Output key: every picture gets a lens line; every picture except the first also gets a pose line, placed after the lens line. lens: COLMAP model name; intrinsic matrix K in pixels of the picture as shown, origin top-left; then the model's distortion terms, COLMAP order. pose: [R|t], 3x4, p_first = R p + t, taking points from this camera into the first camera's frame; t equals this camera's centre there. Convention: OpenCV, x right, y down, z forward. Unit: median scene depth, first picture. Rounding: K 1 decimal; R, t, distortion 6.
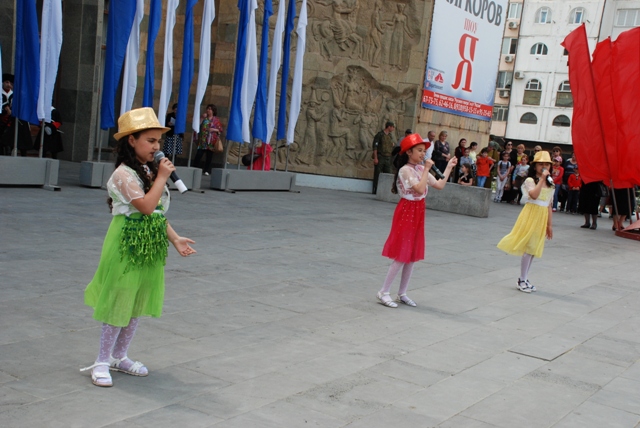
lens RADIAL K [[859.6, 0, 319.5], [0, 859.6, 214.2], [0, 0, 1]] dist [0.142260, 0.000000]
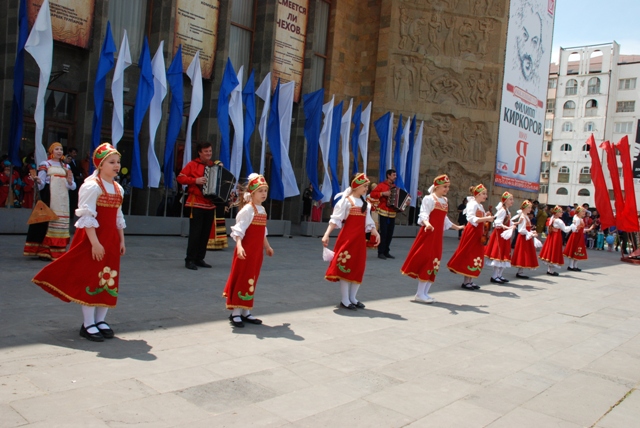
lens RADIAL K [[580.5, 0, 320.0], [0, 580.5, 214.8], [0, 0, 1]] dist [-0.063910, 0.015218]
pose [[0.986170, -0.027796, -0.163389, -0.029344], [0.014050, 0.996308, -0.084694, 0.018946], [0.165140, 0.081227, 0.982920, -0.116777]]
